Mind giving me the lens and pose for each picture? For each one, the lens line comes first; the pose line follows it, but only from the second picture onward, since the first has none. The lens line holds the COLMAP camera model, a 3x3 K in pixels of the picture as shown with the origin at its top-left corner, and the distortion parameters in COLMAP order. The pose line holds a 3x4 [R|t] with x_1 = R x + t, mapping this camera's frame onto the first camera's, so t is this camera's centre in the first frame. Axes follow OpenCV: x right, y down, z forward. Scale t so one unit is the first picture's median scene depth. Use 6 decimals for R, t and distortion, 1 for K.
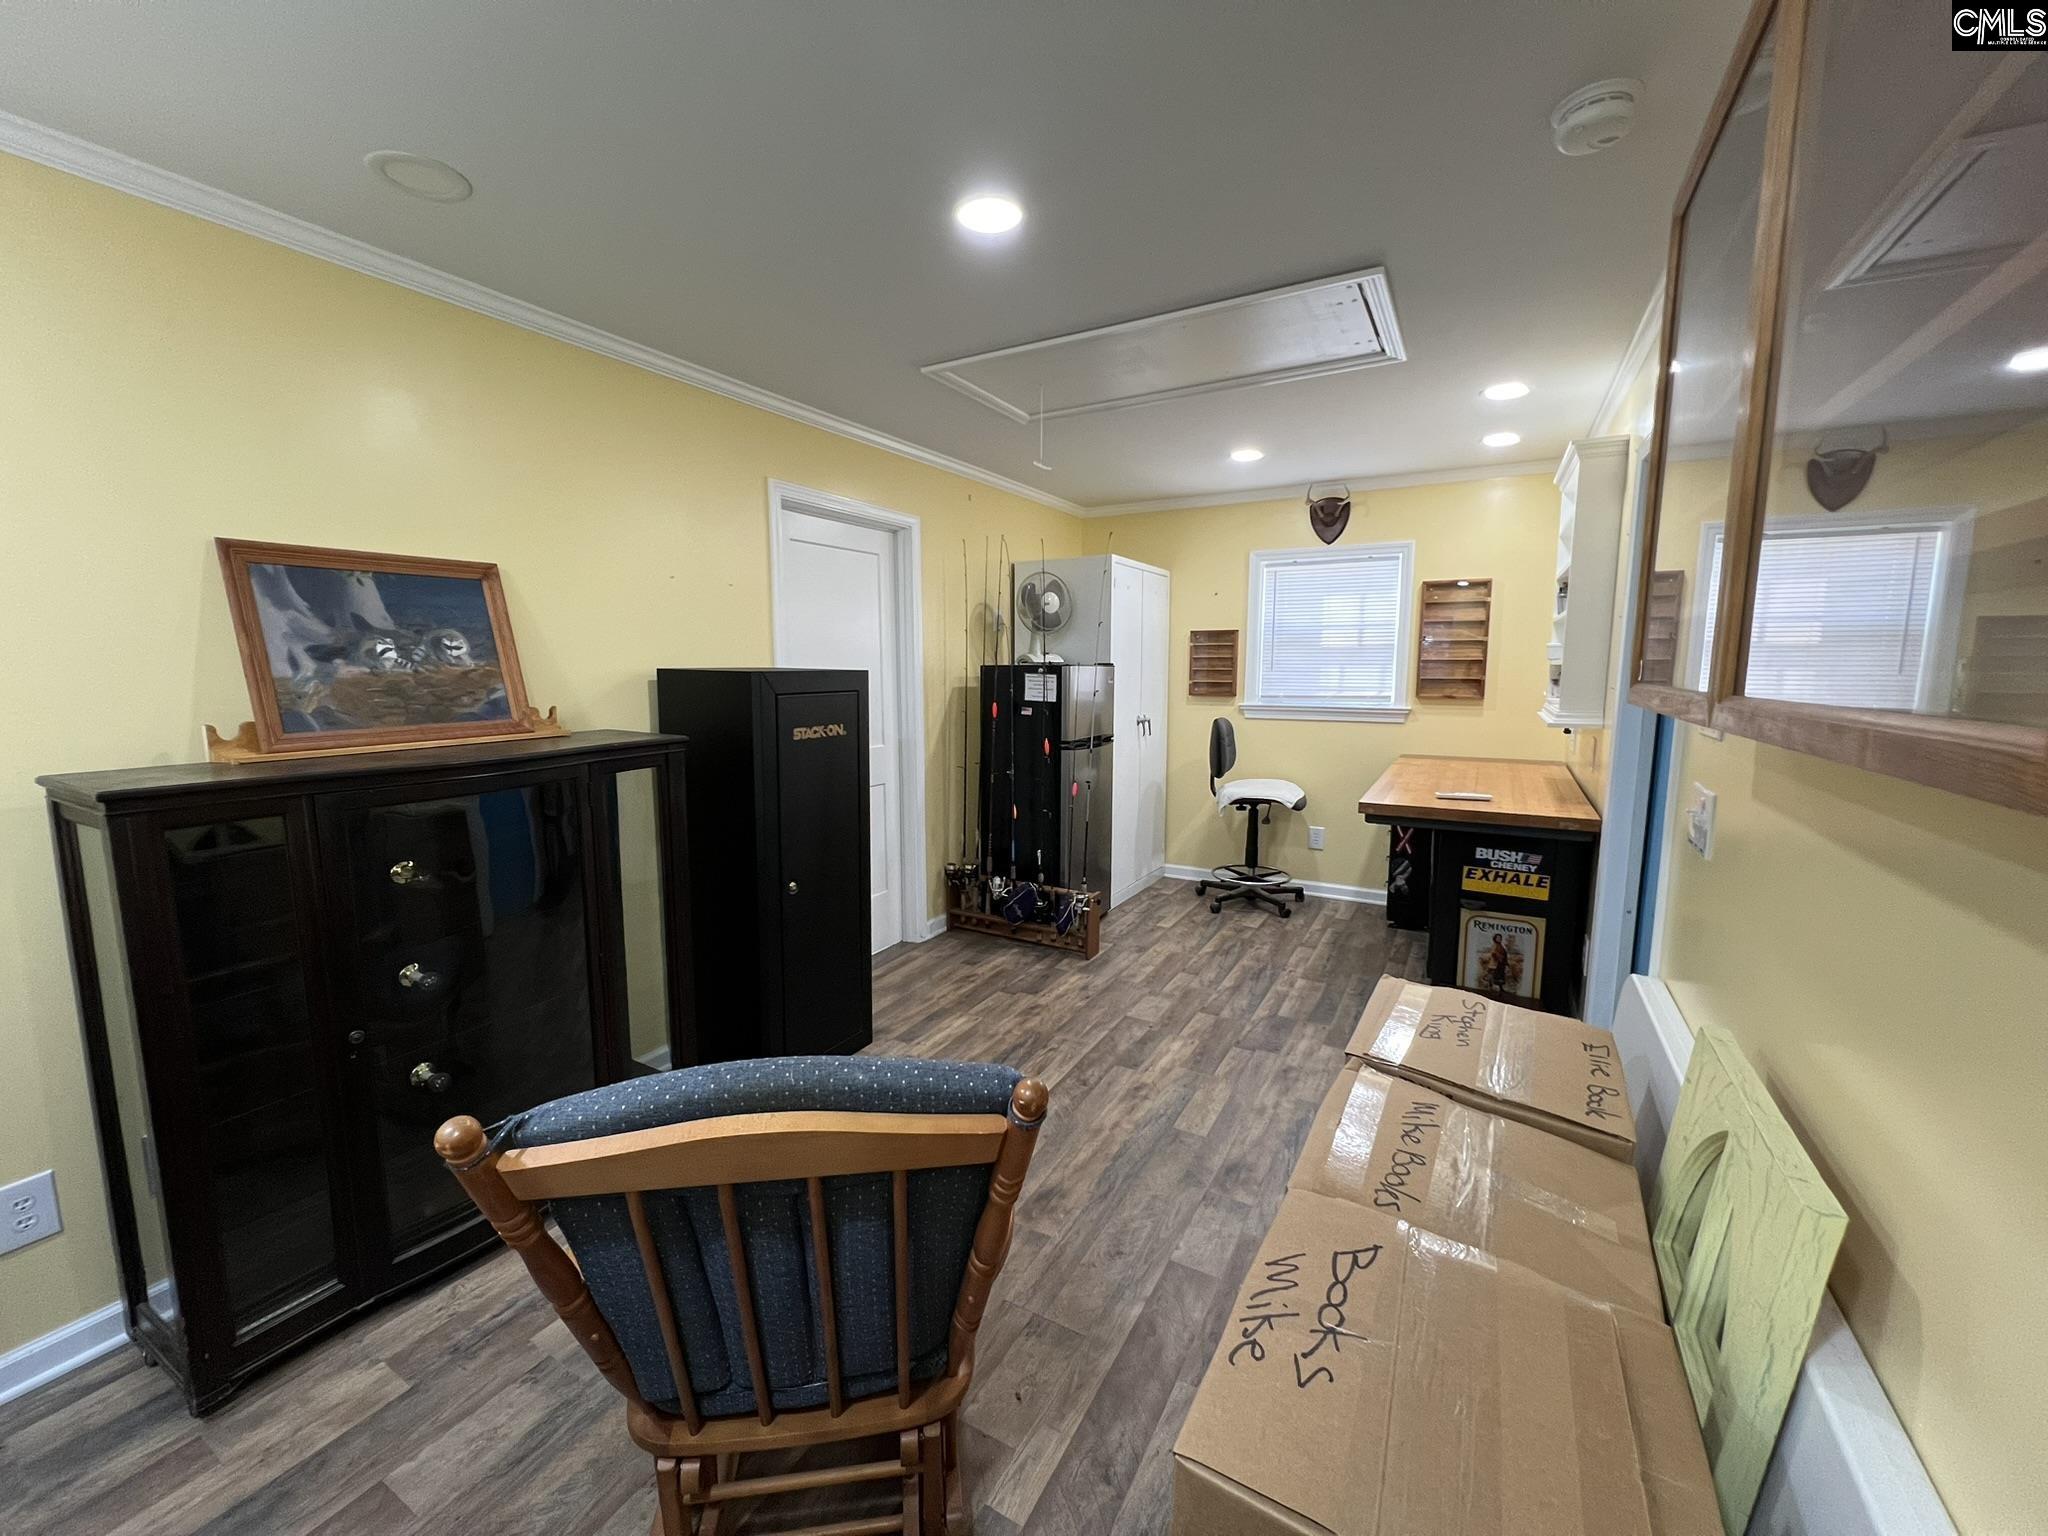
lens RADIAL K [[818.8, 0, 1015.6], [0, 818.8, 764.4], [0, 0, 1]] dist [-0.001375, -0.000029]
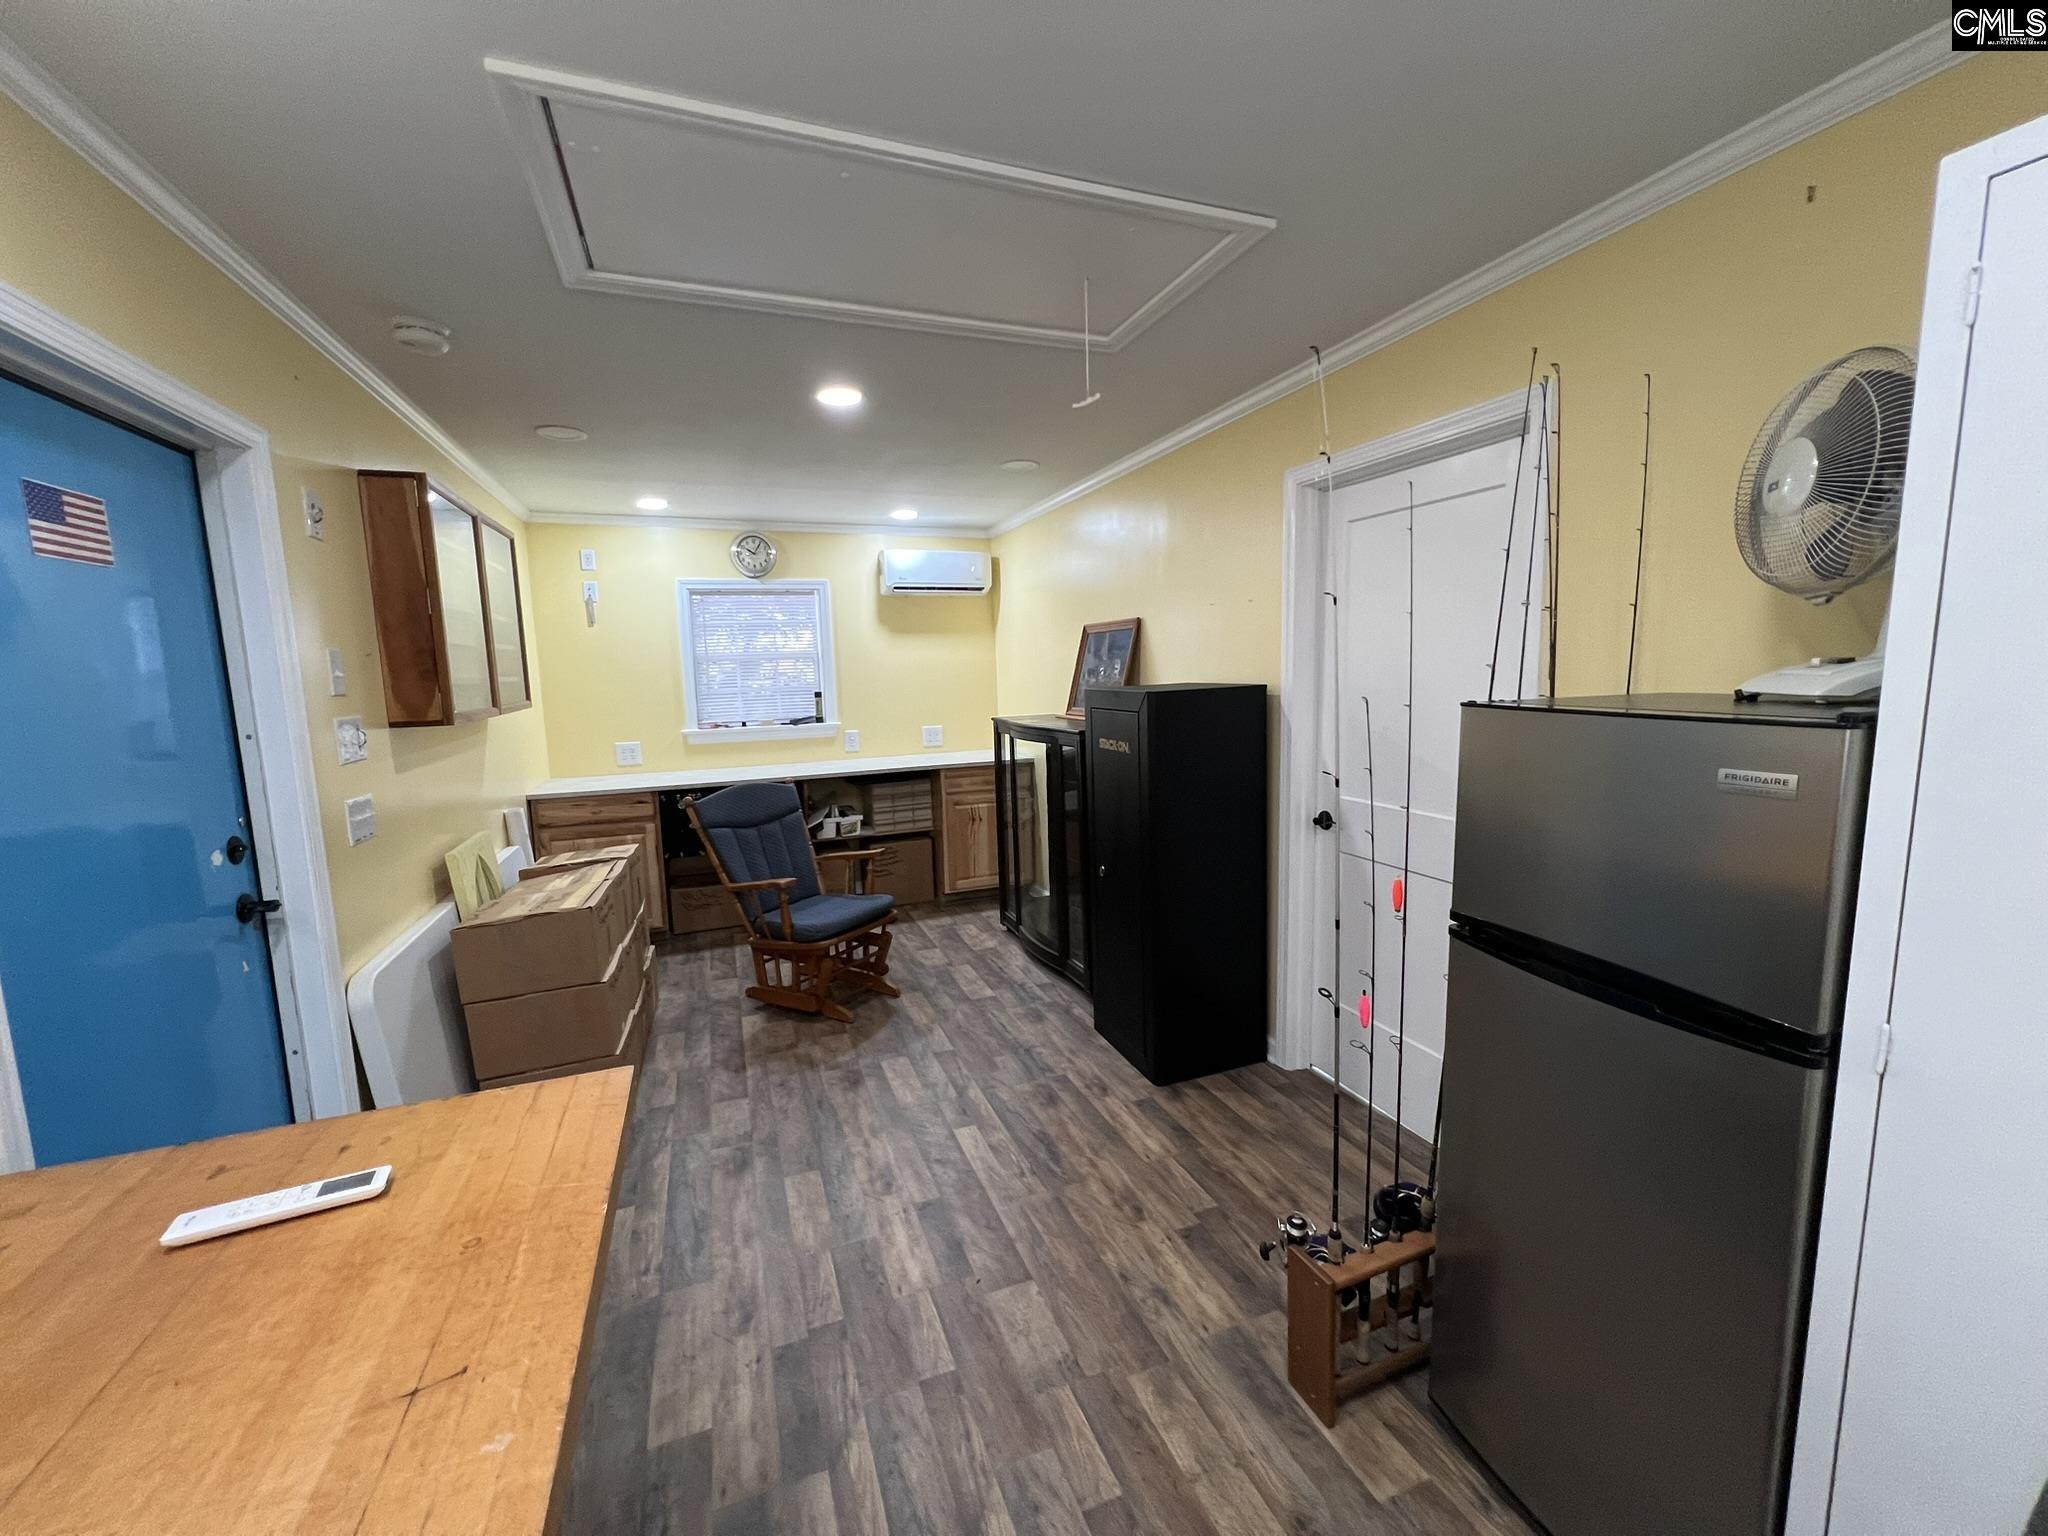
lens RADIAL K [[818.8, 0, 1015.6], [0, 818.8, 764.4], [0, 0, 1]] dist [-0.001375, -0.000029]
pose [[-0.636532, 0.112709, -0.762970, 0.631306], [-0.068523, 0.977087, 0.201507, -0.208315], [0.768200, 0.180547, -0.614224, 1.457124]]
